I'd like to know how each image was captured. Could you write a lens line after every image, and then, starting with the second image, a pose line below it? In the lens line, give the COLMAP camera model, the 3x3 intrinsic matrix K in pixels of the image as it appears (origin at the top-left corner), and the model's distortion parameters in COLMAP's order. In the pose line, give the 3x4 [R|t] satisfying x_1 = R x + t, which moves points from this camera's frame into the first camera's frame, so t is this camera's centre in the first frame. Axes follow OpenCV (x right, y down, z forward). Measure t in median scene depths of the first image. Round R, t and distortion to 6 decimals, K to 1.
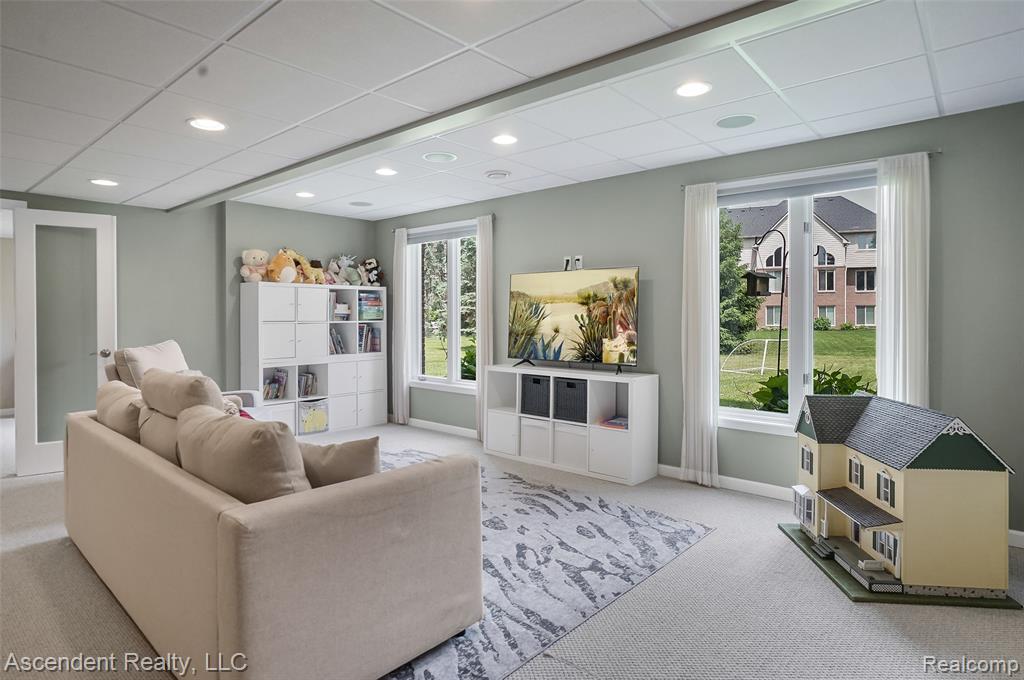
lens RADIAL K [[568.7, 0, 529.0], [0, 568.7, 312.2], [0, 0, 1]] dist [-0.035926, 0.025595]
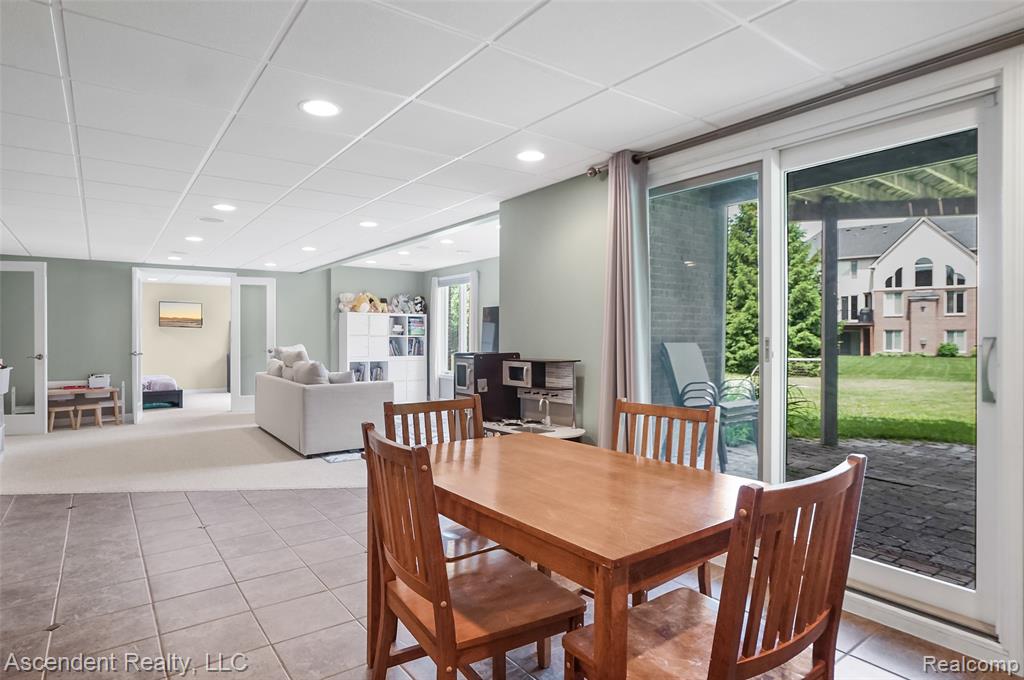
lens RADIAL K [[568.7, 0, 514.9], [0, 568.7, 337.8], [0, 0, 1]] dist [-0.035926, 0.025595]
pose [[0.971636, 0.007370, -0.236366, 0.370506], [-0.006410, 0.999968, 0.004830, 0.011745], [0.236394, -0.003178, 0.971652, -0.490034]]
